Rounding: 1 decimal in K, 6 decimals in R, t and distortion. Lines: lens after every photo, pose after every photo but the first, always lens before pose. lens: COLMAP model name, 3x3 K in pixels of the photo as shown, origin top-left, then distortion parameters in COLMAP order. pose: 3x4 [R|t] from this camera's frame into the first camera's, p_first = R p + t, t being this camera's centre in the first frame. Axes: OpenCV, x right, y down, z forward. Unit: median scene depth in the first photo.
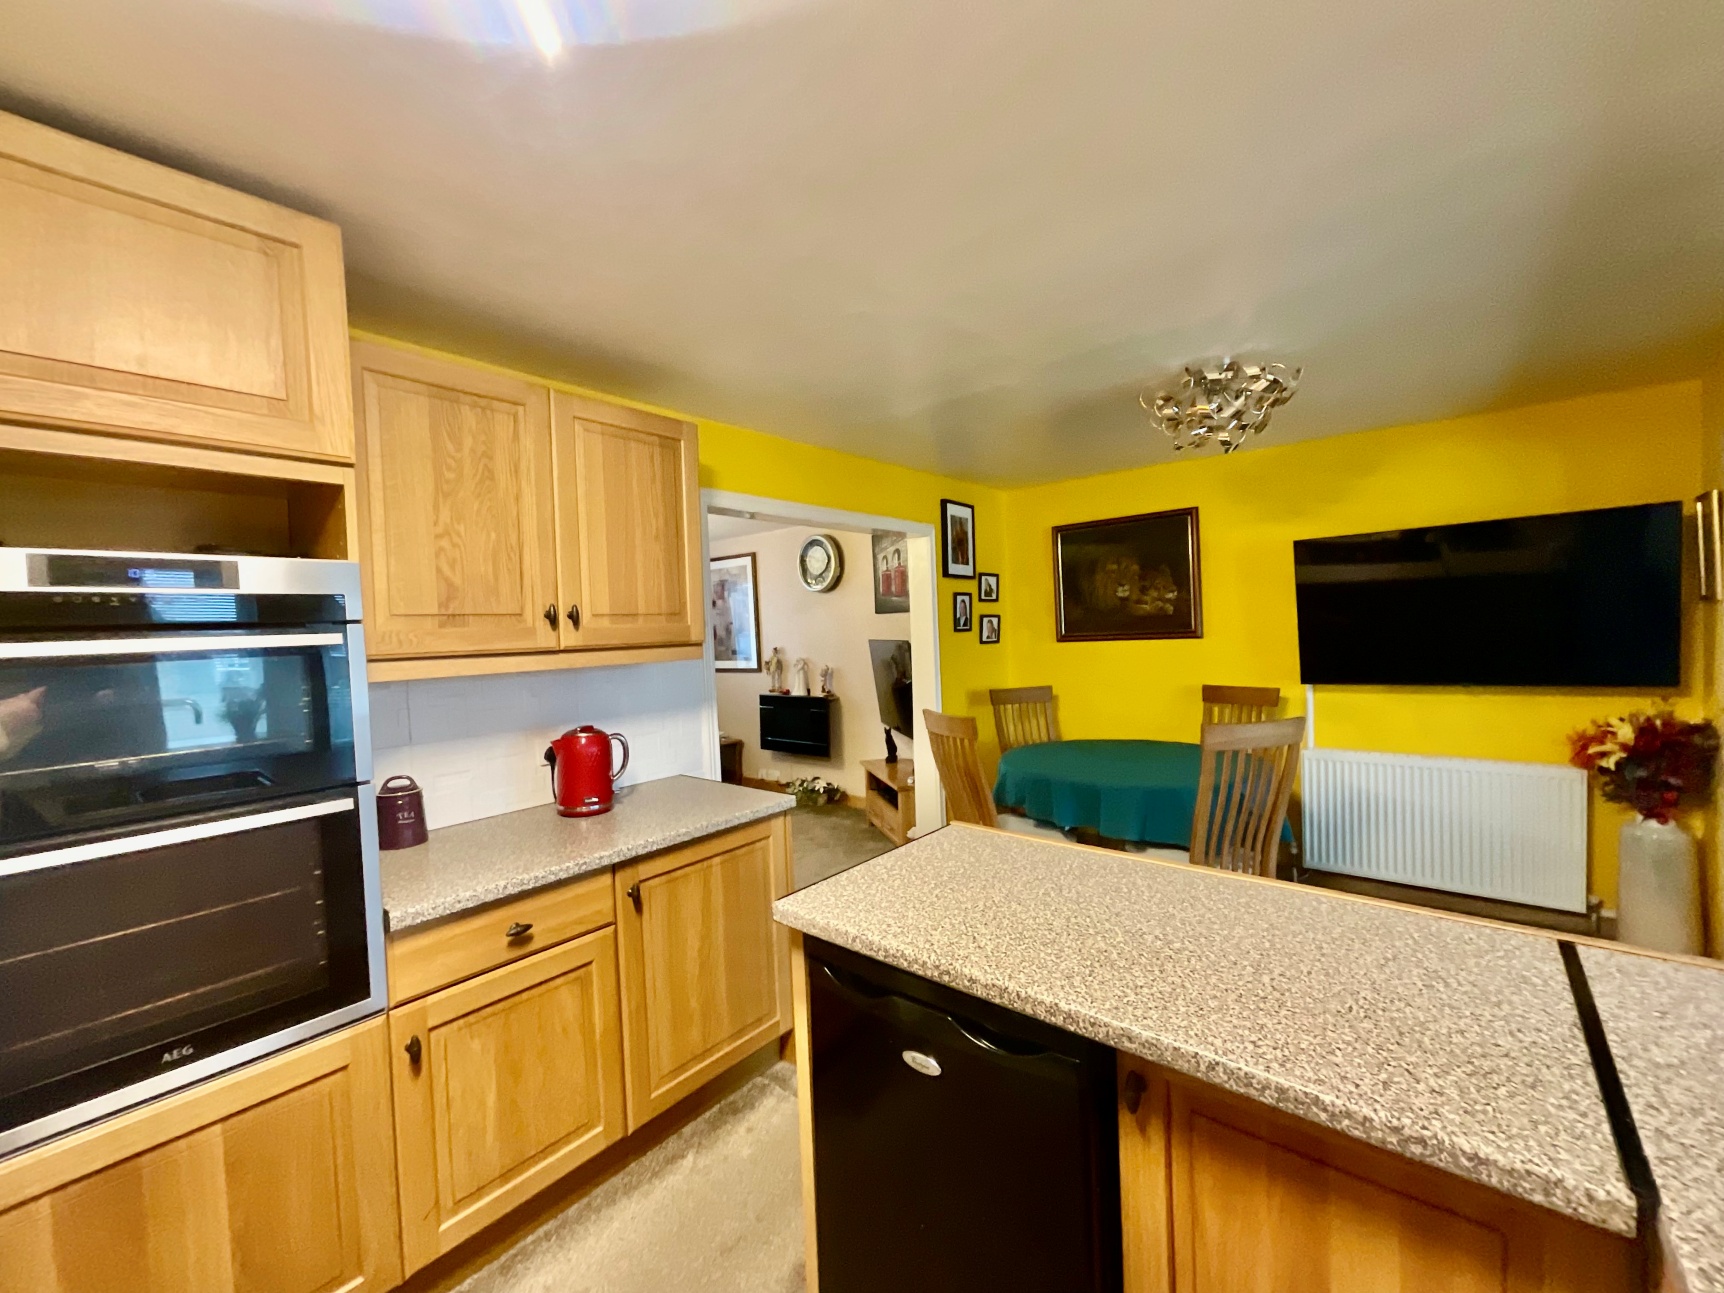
lens RADIAL K [[695.4, 0, 874.6], [0, 695.4, 649.1], [0, 0, 1]] dist [-0.002052, -0.000243]
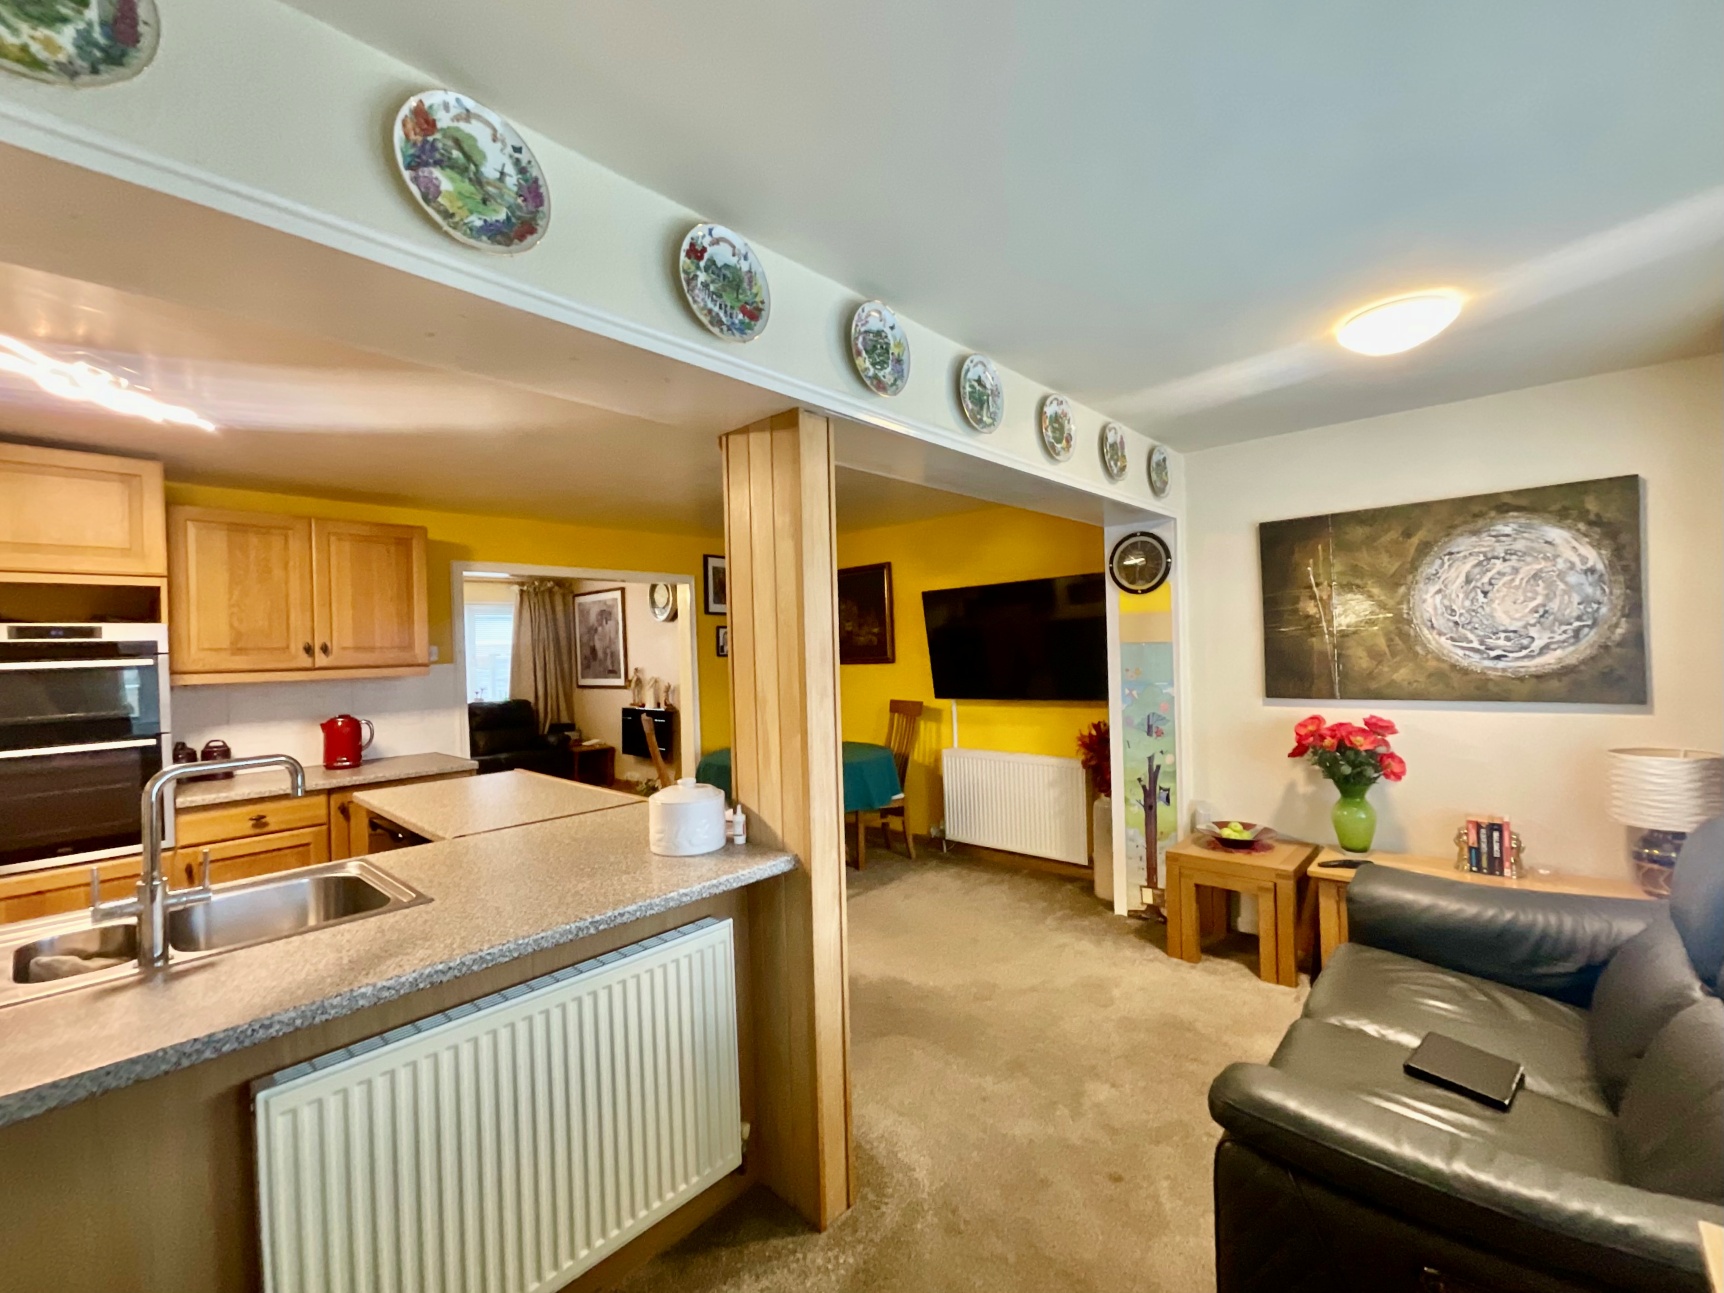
lens RADIAL K [[695.4, 0, 851.4], [0, 695.4, 647.8], [0, 0, 1]] dist [-0.002052, -0.000243]
pose [[0.998445, 0.005877, -0.055428, 0.512884], [-0.007637, 0.999472, -0.031587, -0.002786], [0.055213, 0.031961, 0.997963, -0.342154]]
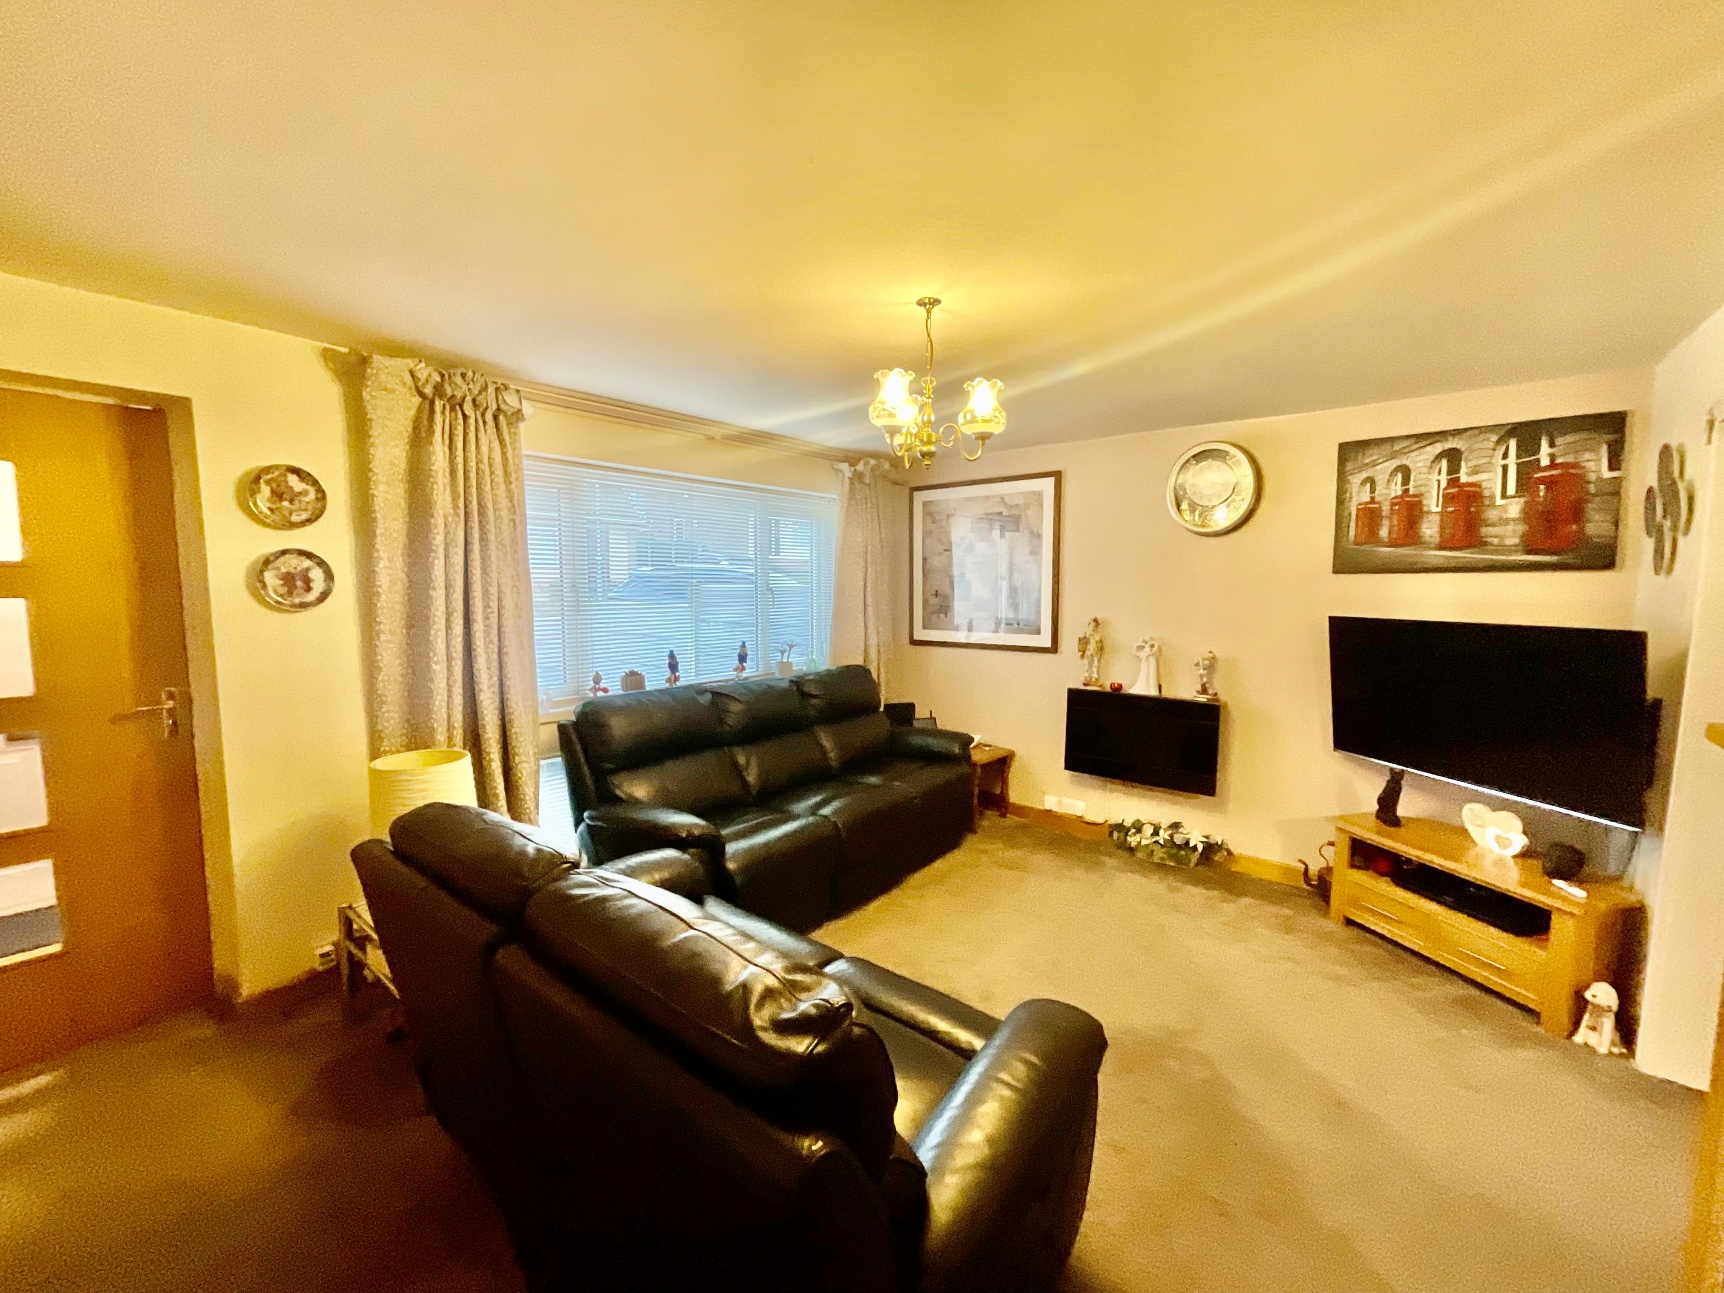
lens RADIAL K [[695.4, 0, 869.0], [0, 695.4, 643.7], [0, 0, 1]] dist [-0.002052, -0.000243]
pose [[0.999297, 0.036319, 0.009346, -0.605754], [-0.036790, 0.997732, 0.056369, -0.012728], [-0.007277, -0.056674, 0.998366, 0.577058]]
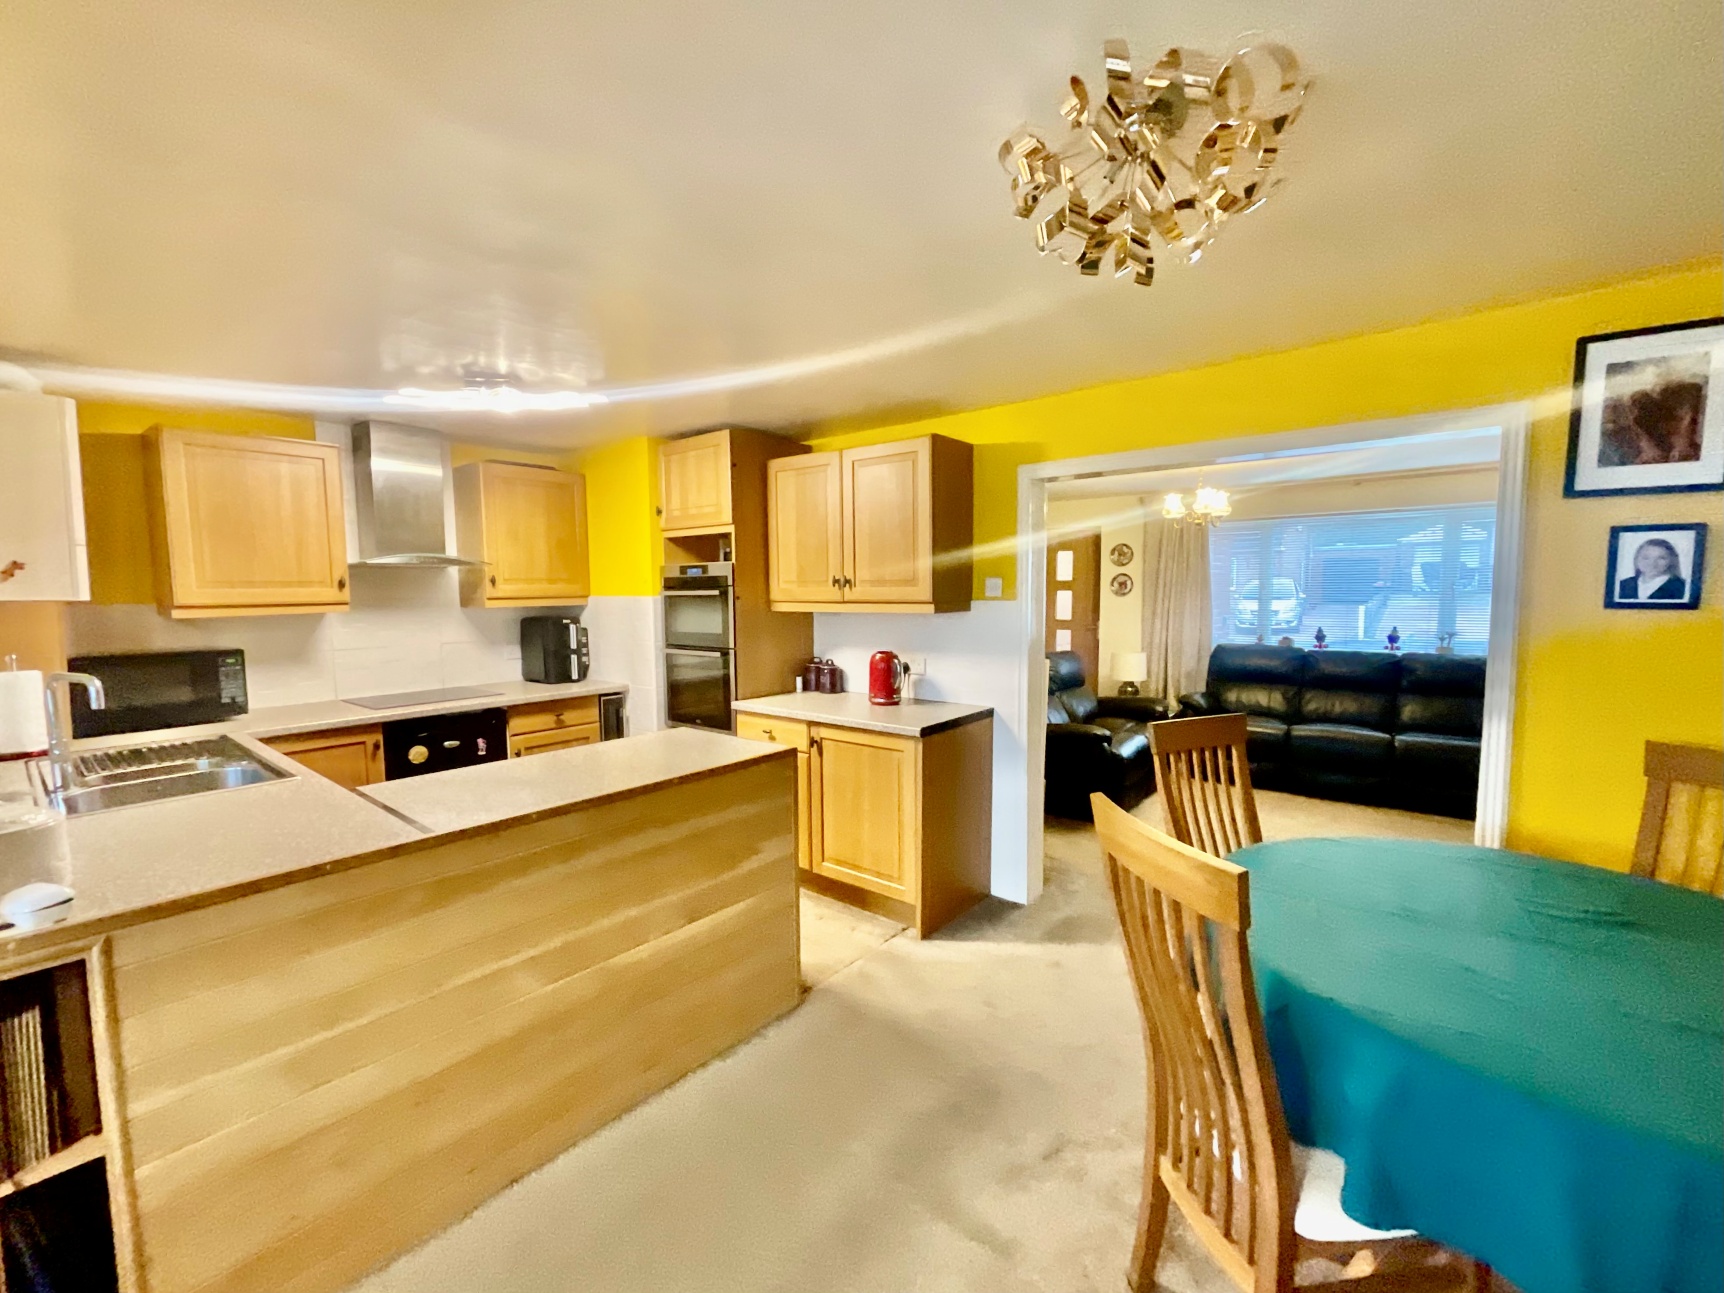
lens RADIAL K [[695.4, 0, 879.0], [0, 695.4, 646.1], [0, 0, 1]] dist [-0.002052, -0.000243]
pose [[0.012809, 0.116372, -0.993123, 0.690357], [-0.026744, 0.992889, 0.115999, -0.048620], [0.999560, 0.025074, 0.015830, 0.567170]]
